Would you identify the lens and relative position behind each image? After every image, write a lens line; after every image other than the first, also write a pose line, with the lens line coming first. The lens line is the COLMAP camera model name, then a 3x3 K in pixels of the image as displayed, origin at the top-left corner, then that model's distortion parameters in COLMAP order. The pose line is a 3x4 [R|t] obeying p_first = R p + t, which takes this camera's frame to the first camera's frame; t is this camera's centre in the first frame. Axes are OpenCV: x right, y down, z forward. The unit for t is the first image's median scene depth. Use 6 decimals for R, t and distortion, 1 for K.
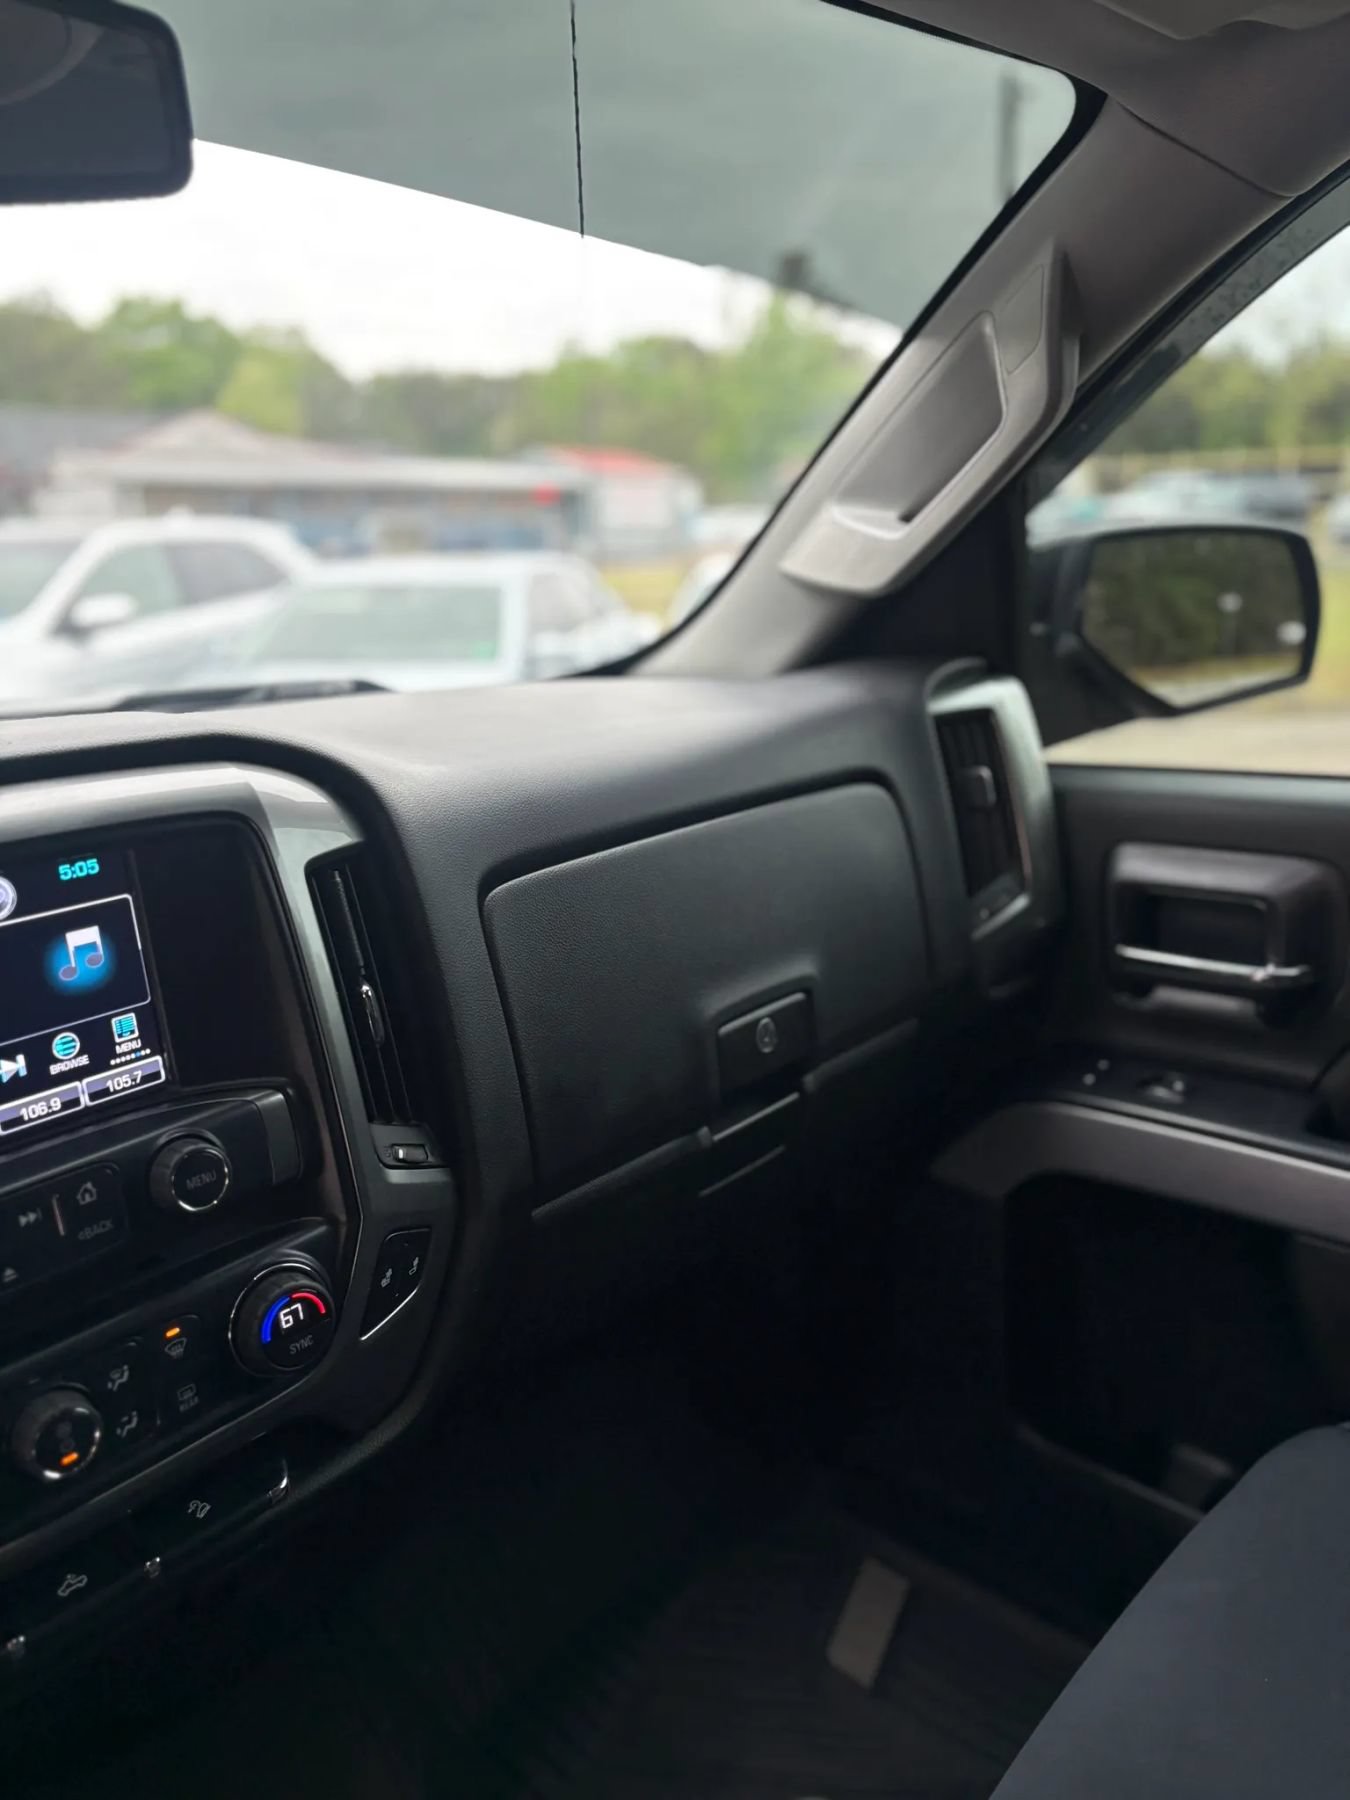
lens RADIAL K [[1364.4, 0, 675.6], [0, 1364.4, 890.2], [0, 0, 1]] dist [0.008565, -0.044480]
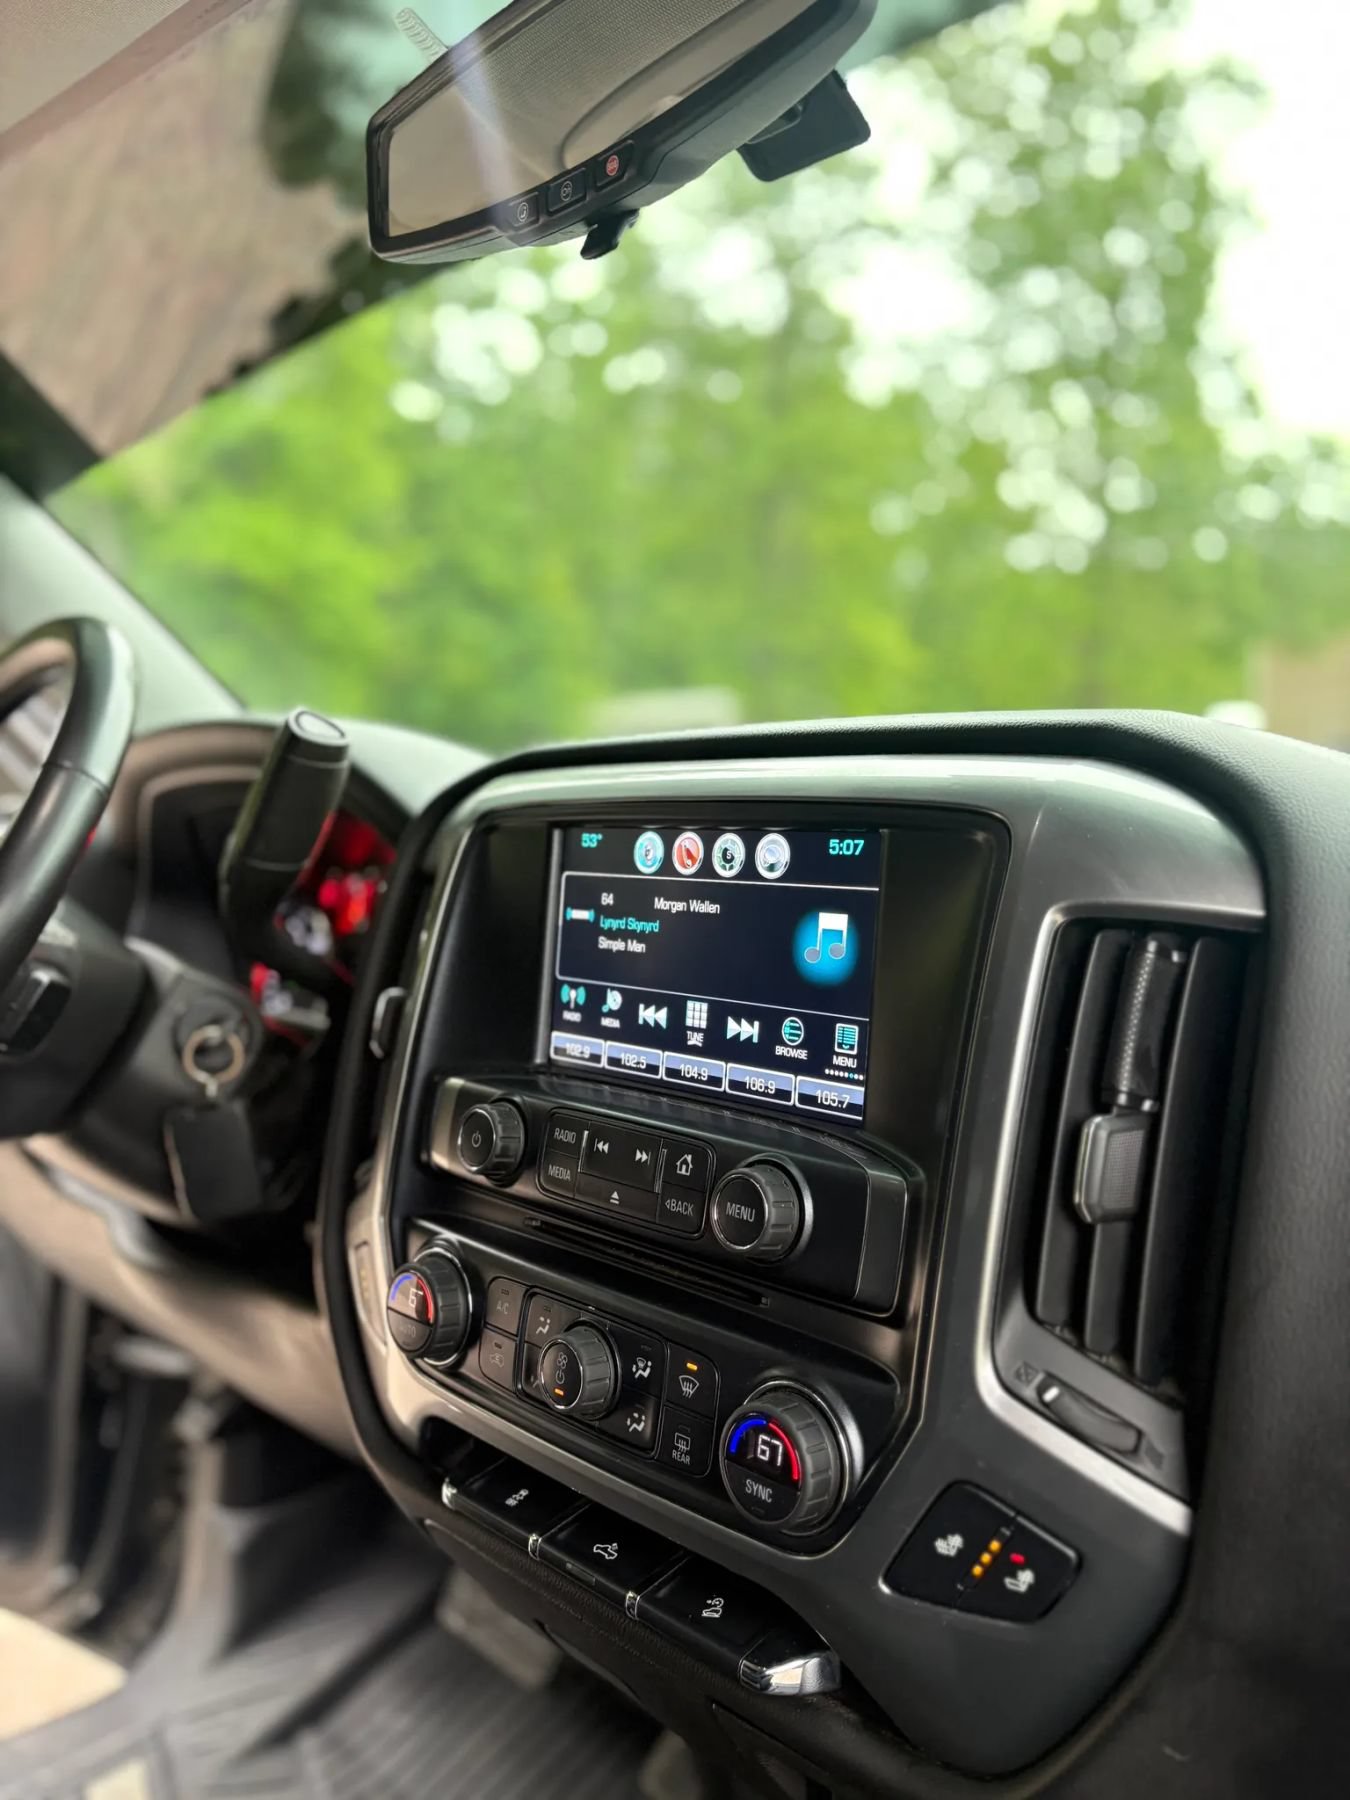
lens RADIAL K [[1364.4, 0, 676.3], [0, 1364.4, 890.1], [0, 0, 1]] dist [0.008565, -0.044480]
pose [[-0.072752, 0.087635, -0.993492, 0.458143], [-0.253670, 0.961747, 0.103410, -0.051821], [0.964551, 0.259542, -0.047739, 0.938262]]
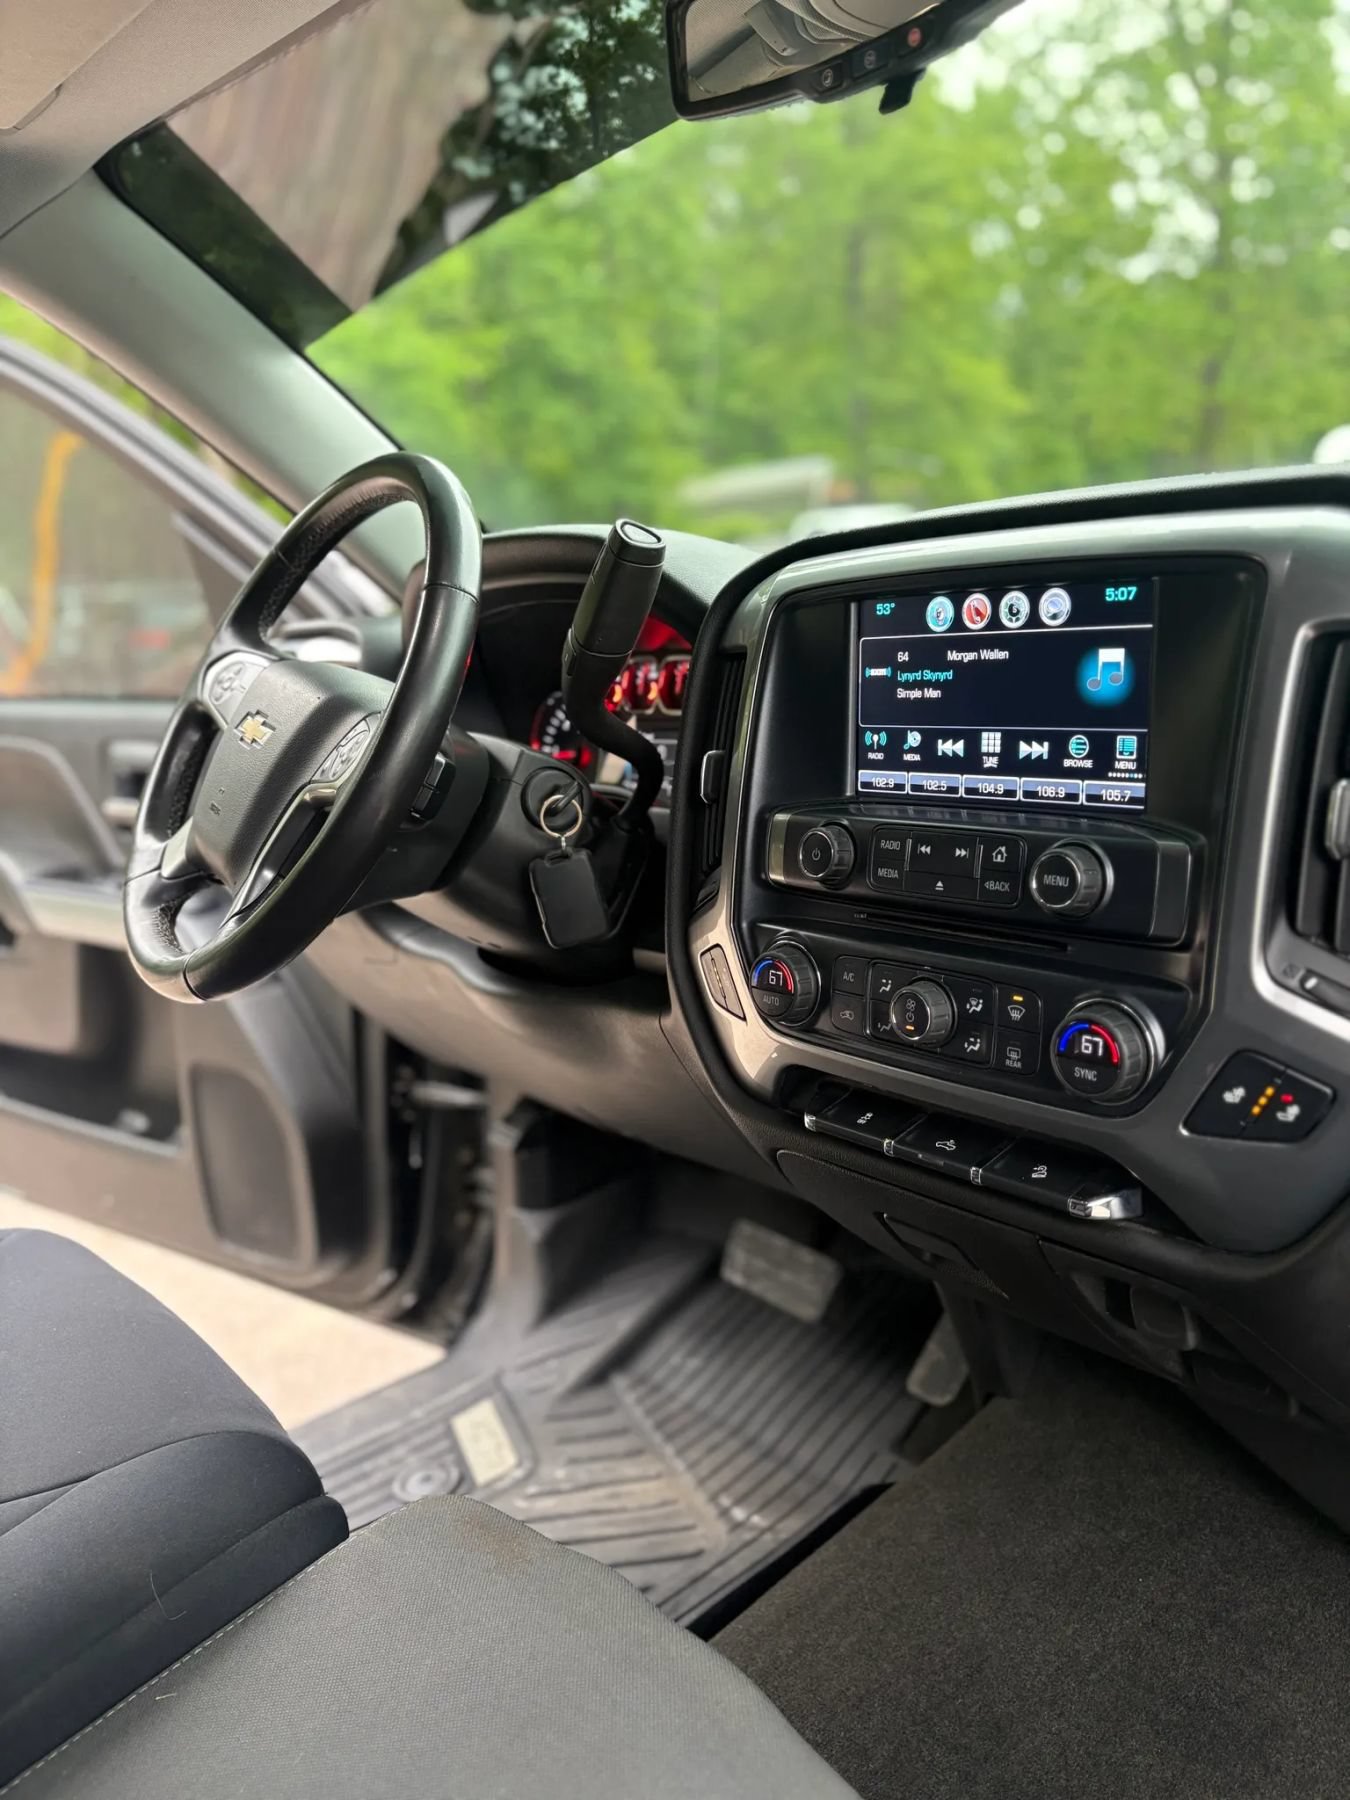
lens RADIAL K [[1364.4, 0, 659.9], [0, 1364.4, 927.2], [0, 0, 1]] dist [0.008565, -0.044480]
pose [[-0.147510, 0.272760, -0.950707, 0.754586], [-0.163443, 0.941284, 0.295416, -0.026647], [0.975463, 0.198963, -0.094268, 0.786989]]
